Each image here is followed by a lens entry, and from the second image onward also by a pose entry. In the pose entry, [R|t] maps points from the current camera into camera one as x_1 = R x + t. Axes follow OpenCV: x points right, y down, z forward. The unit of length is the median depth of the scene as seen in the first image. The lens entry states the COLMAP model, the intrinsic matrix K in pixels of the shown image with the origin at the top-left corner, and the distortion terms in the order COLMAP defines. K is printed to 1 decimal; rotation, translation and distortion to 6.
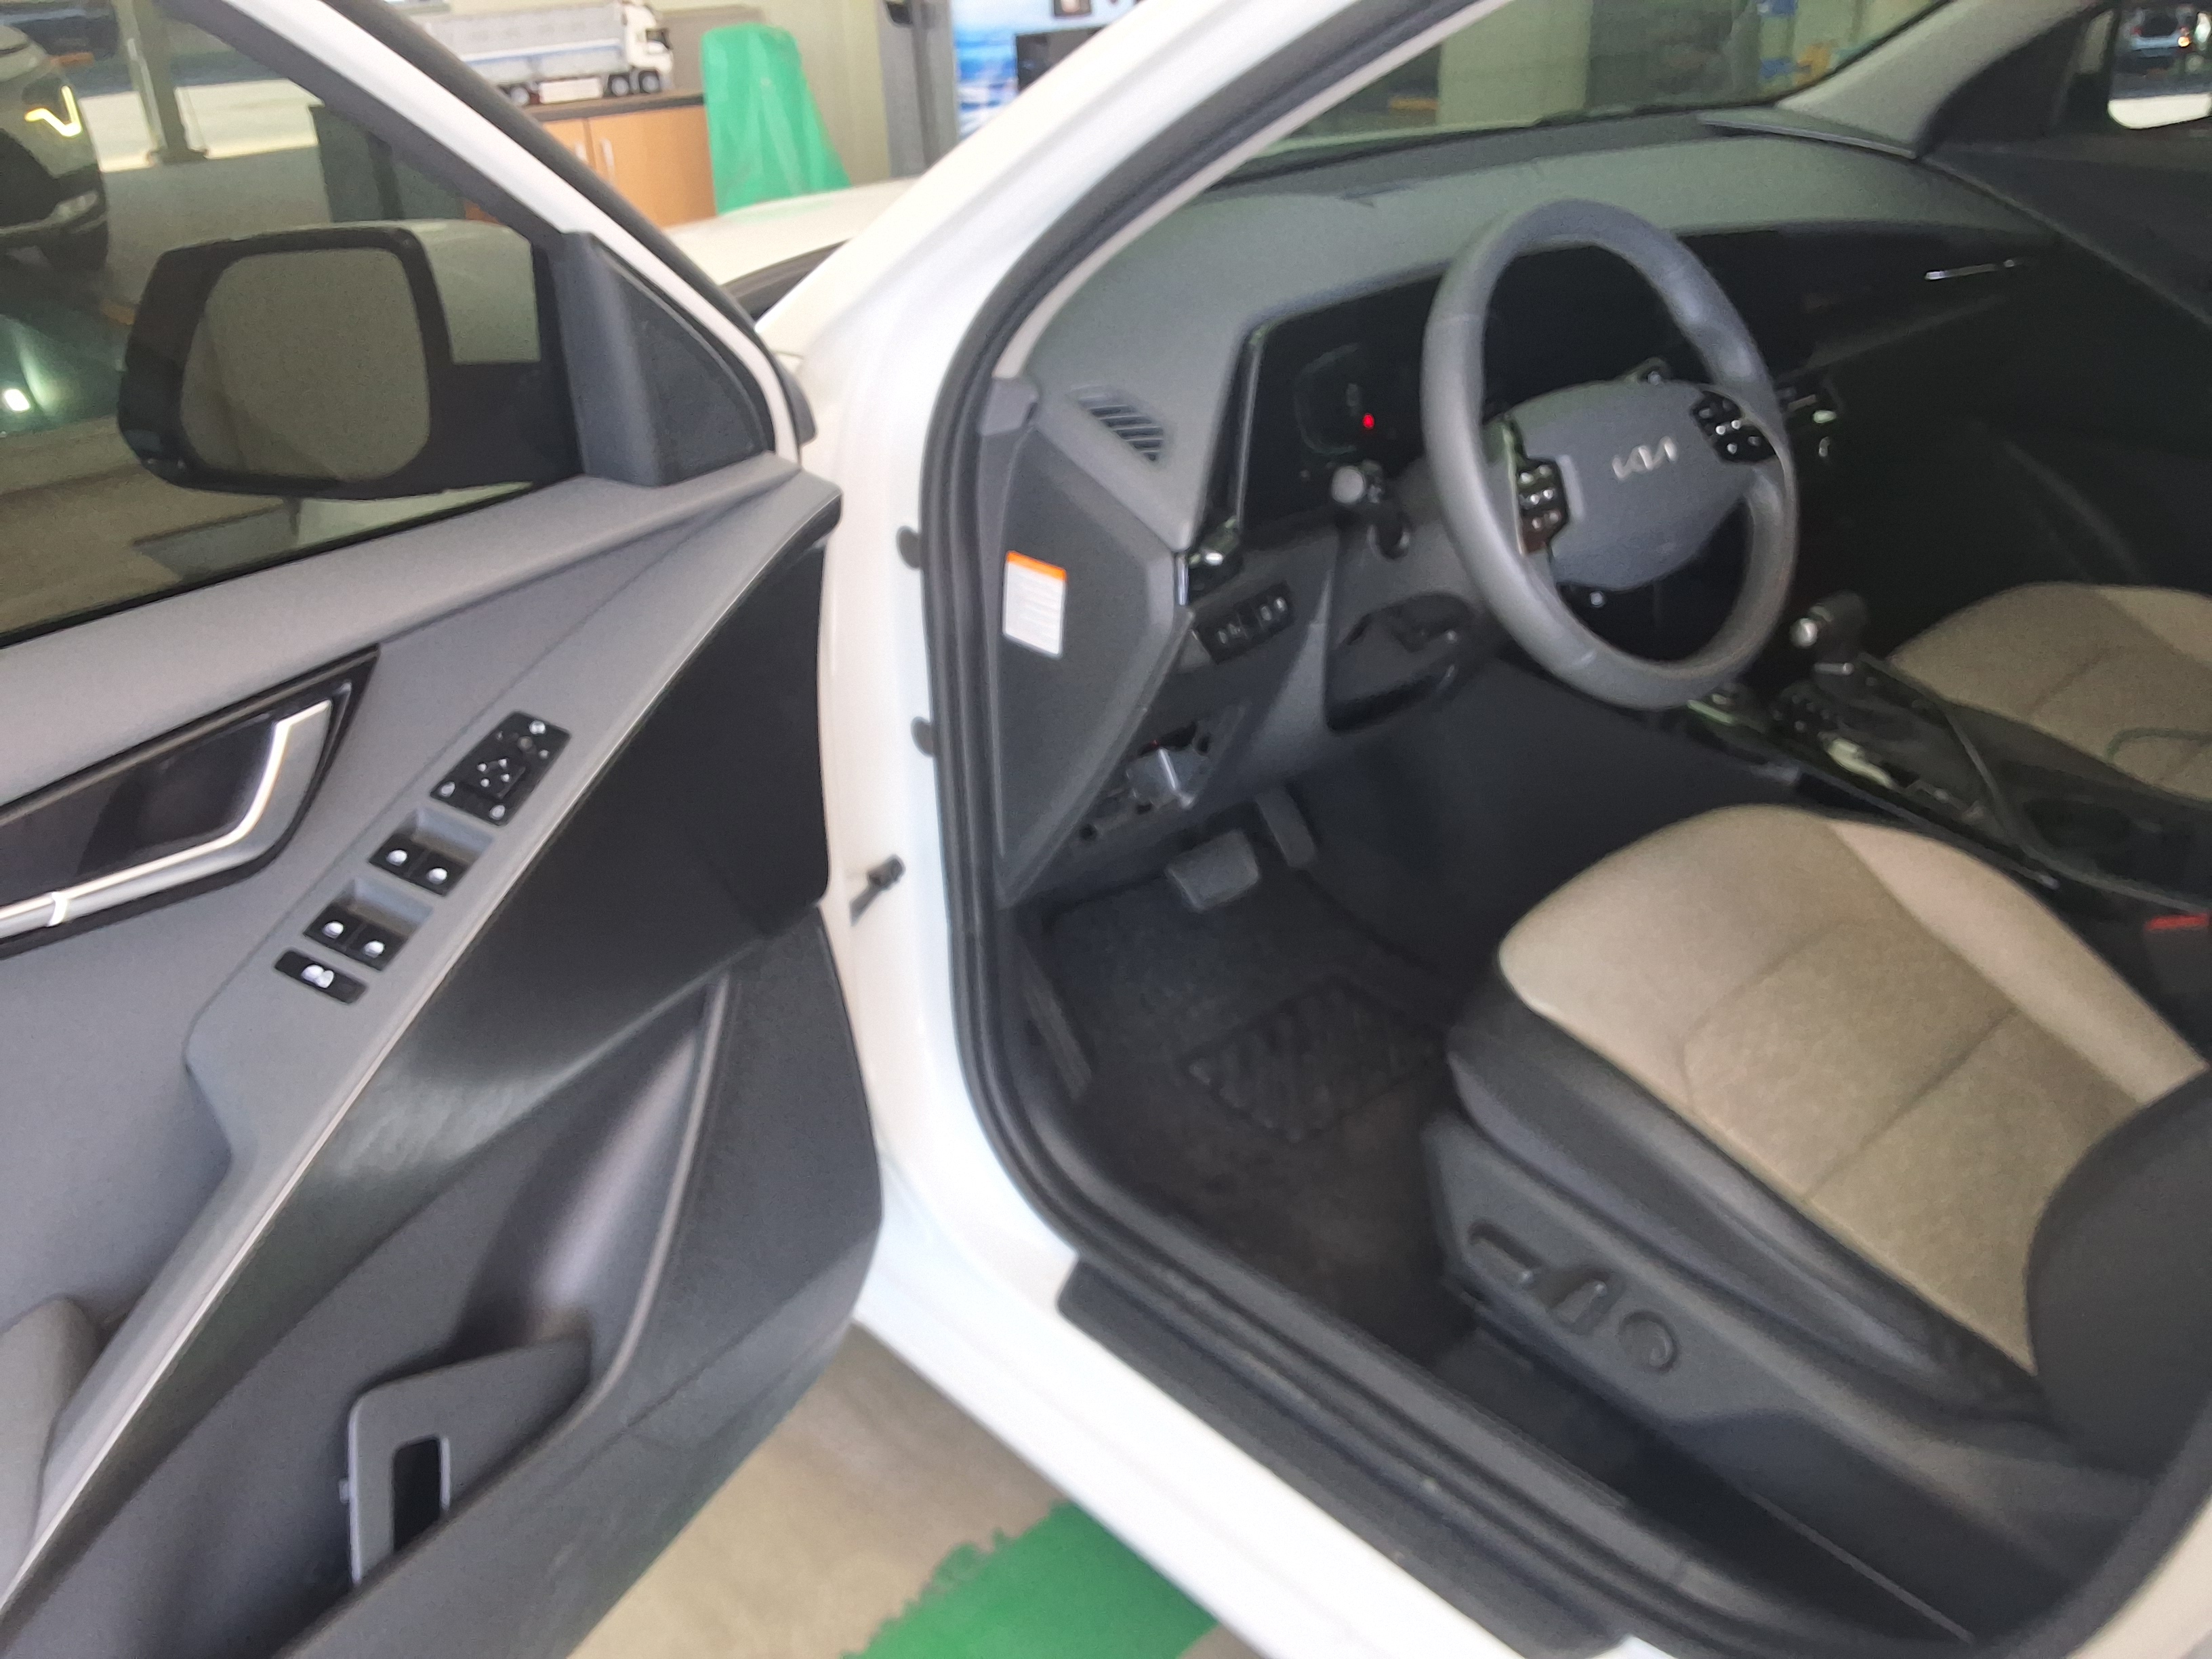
lens RADIAL K [[1808.0, 0, 1097.6], [0, 1808.0, 826.3], [0, 0, 1]] dist [0.100582, -0.035572]
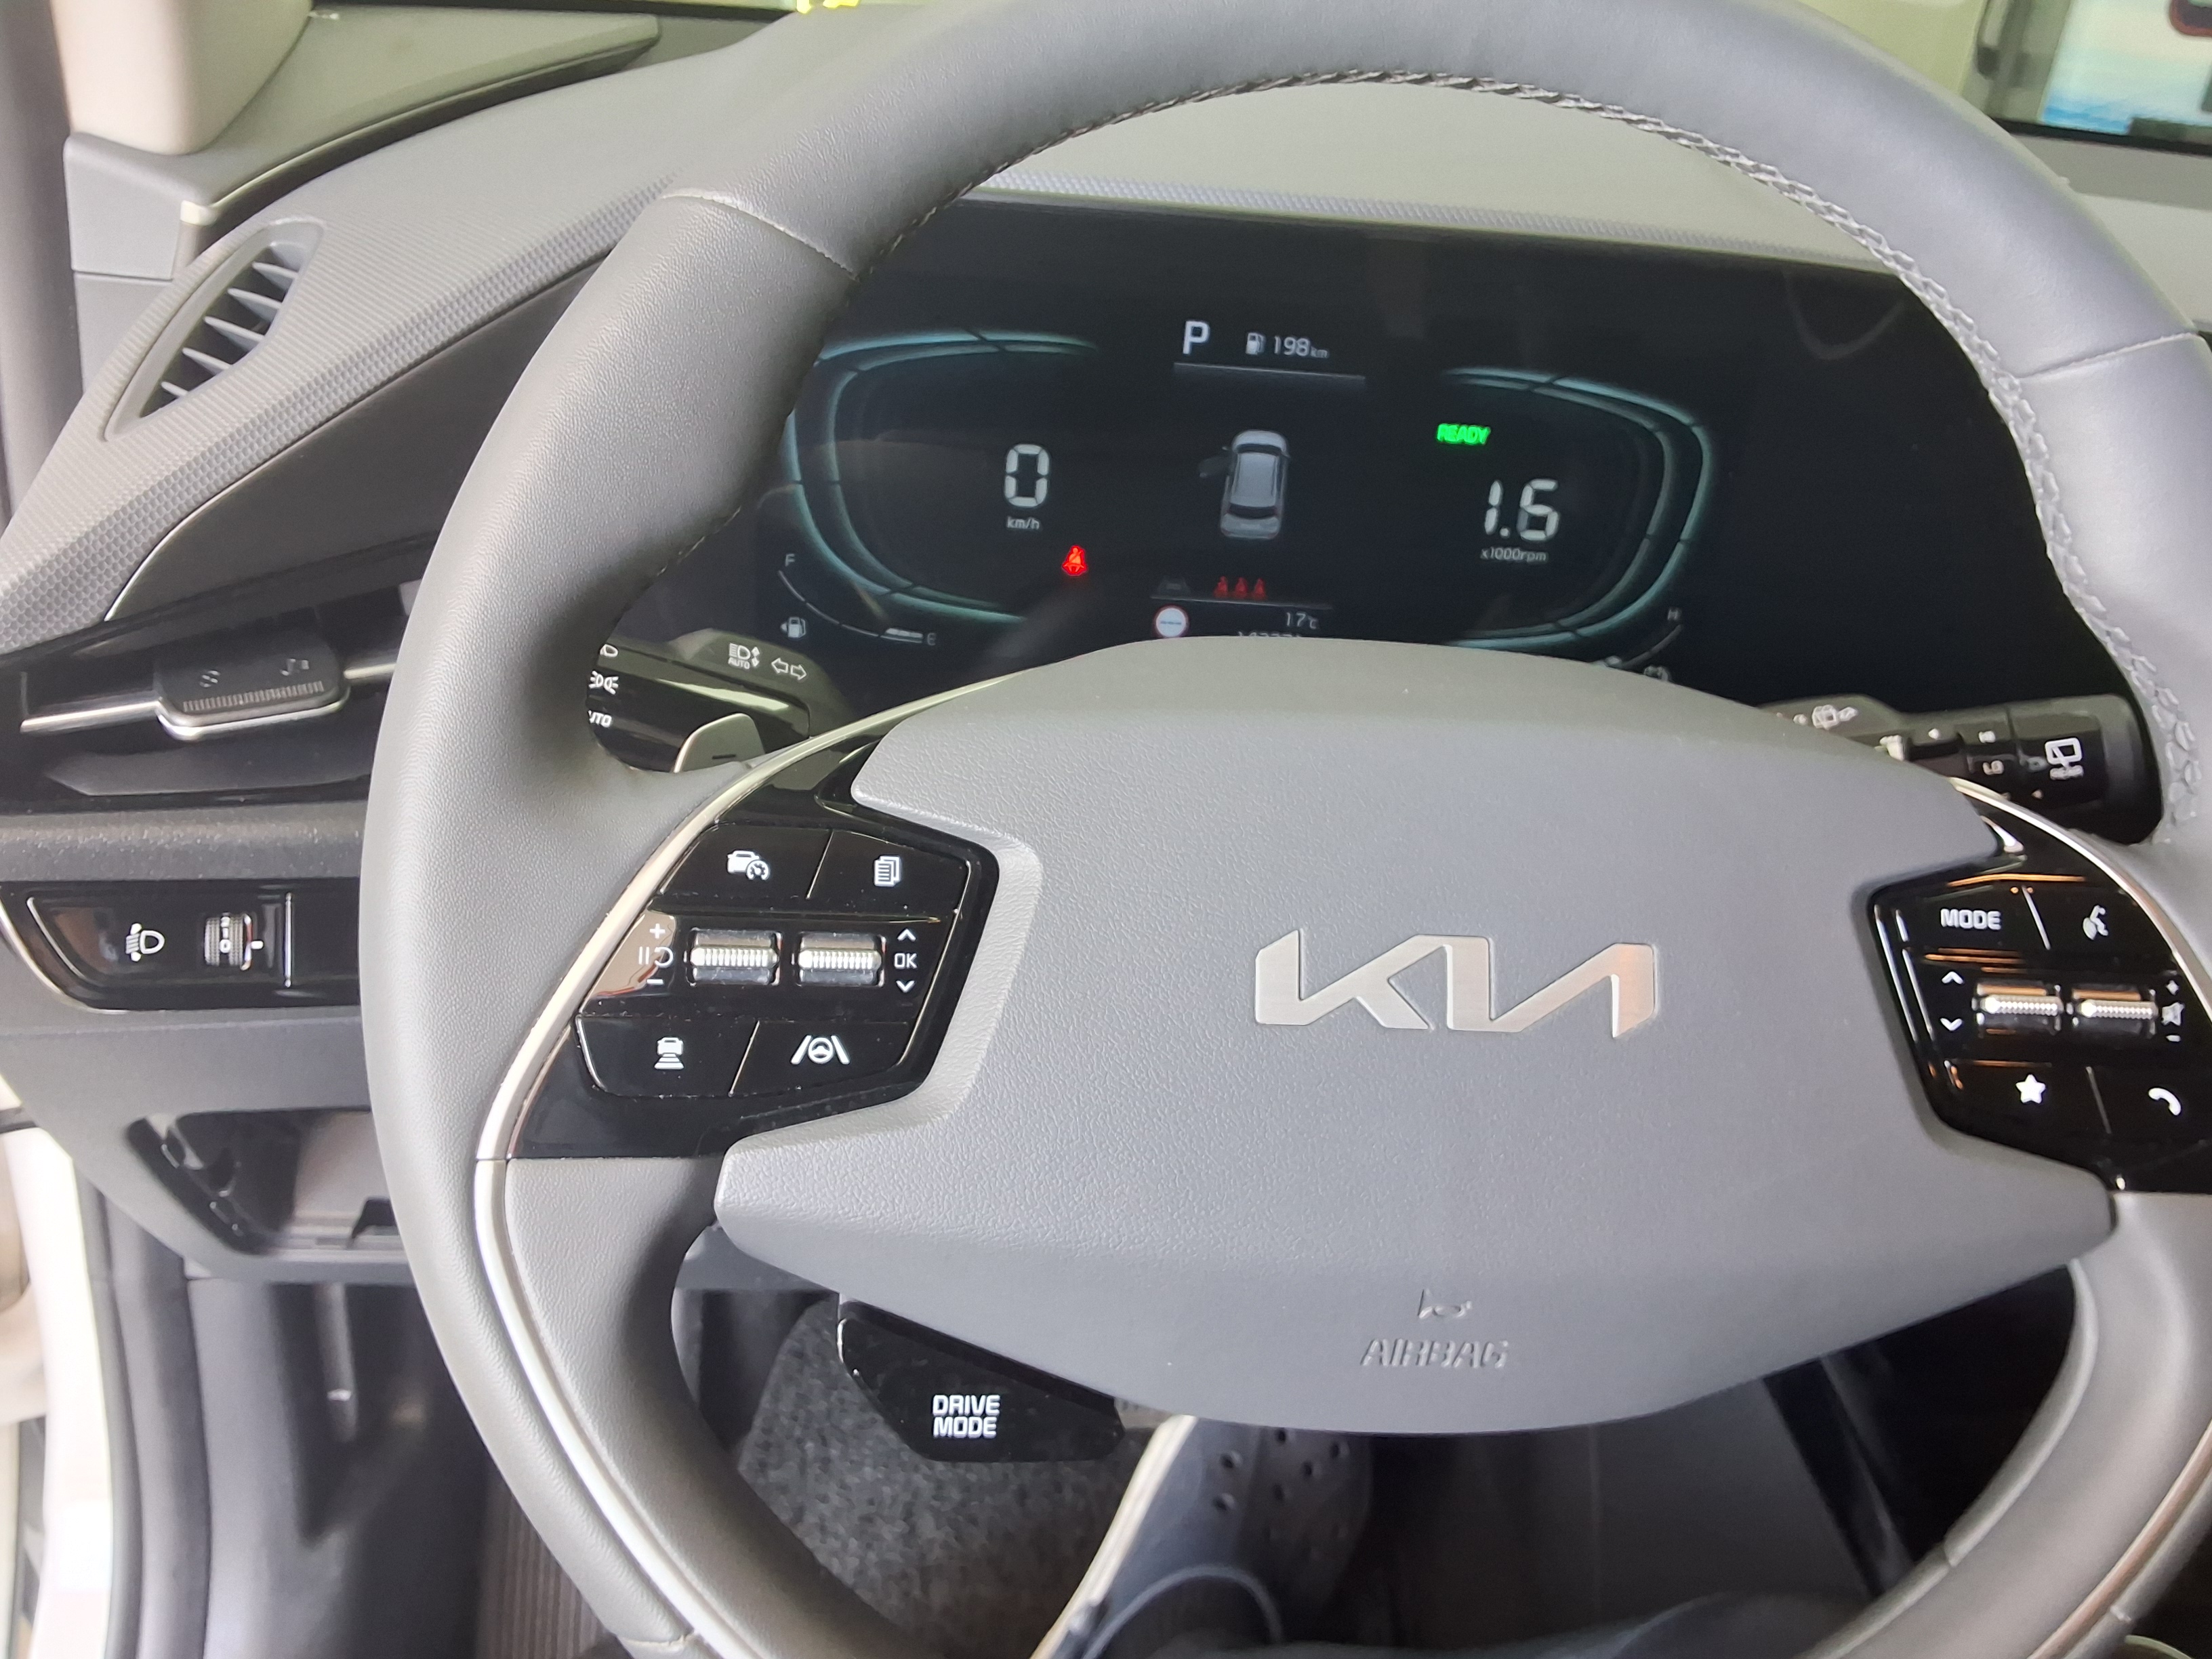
lens RADIAL K [[1808.0, 0, 1089.5], [0, 1808.0, 816.8], [0, 0, 1]] dist [0.100582, -0.035572]
pose [[0.804565, 0.376389, -0.459354, 0.343350], [-0.387660, 0.918836, 0.073890, -0.209001], [0.449882, 0.118624, 0.885175, 0.717062]]
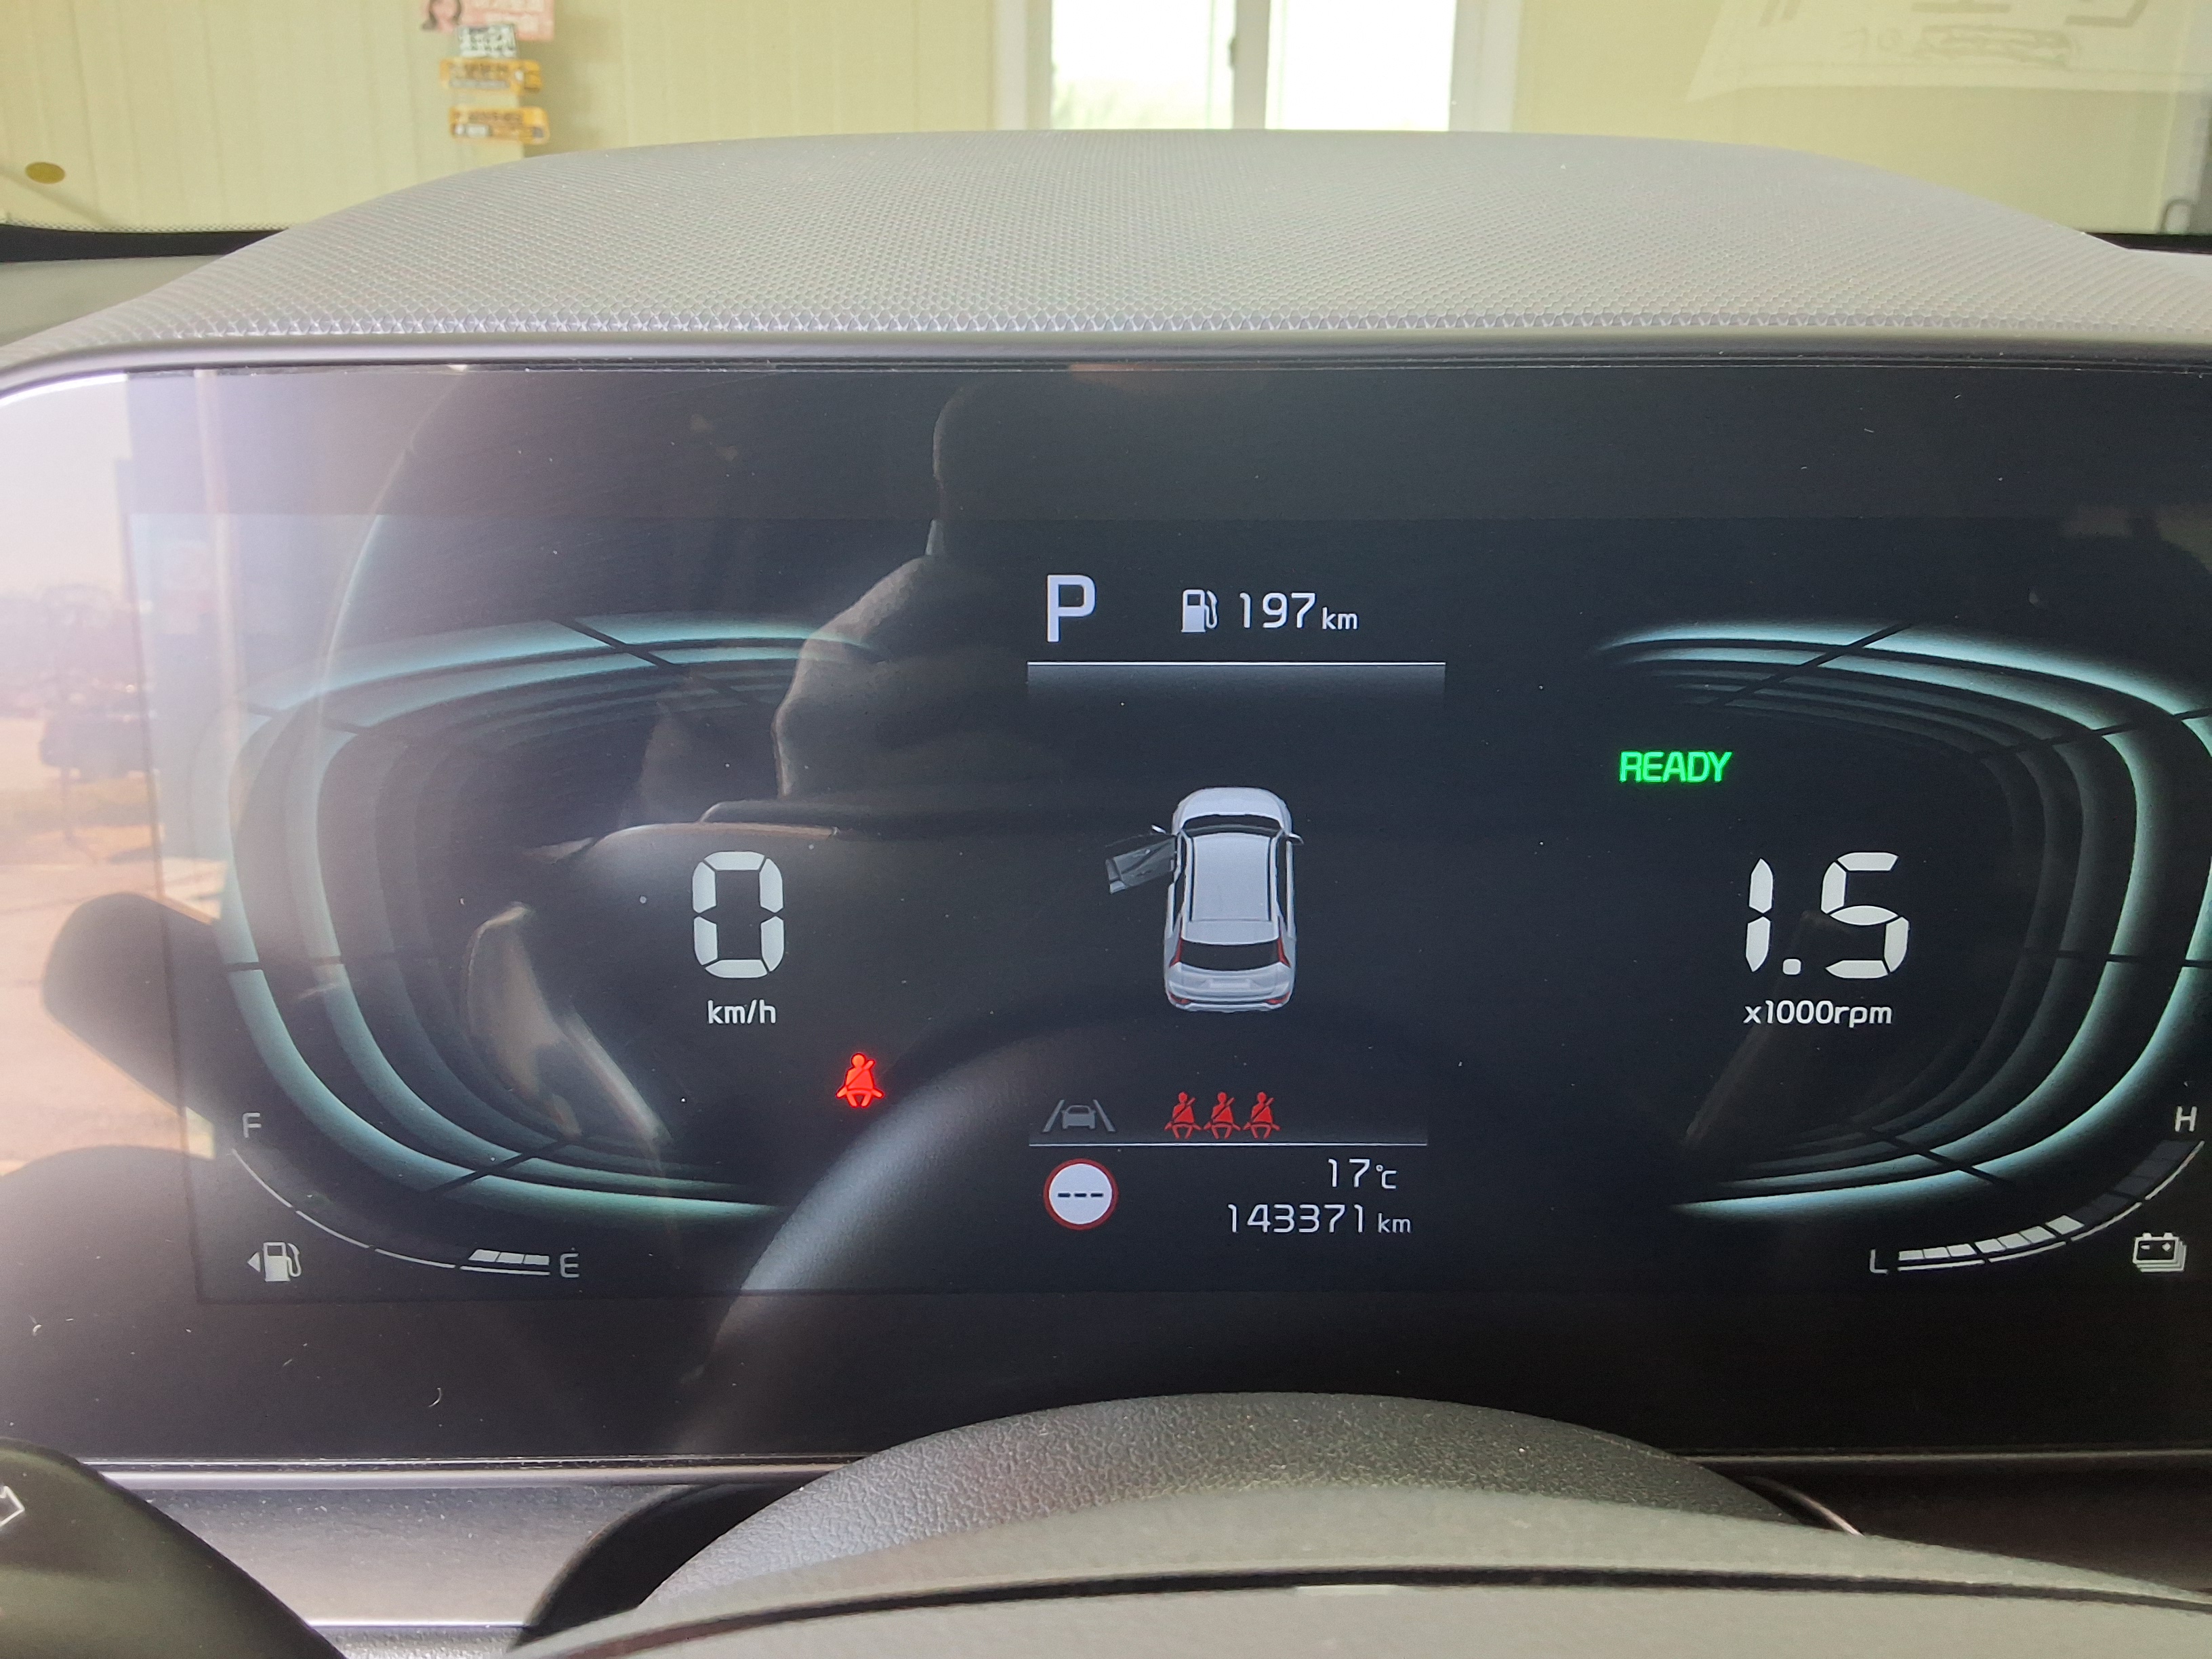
lens RADIAL K [[1808.0, 0, 1097.1], [0, 1808.0, 812.8], [0, 0, 1]] dist [0.100582, -0.035572]
pose [[0.768481, 0.239140, -0.593505, 0.269071], [-0.331780, 0.942029, -0.050025, -0.250212], [0.547136, 0.235356, 0.803274, 0.896561]]
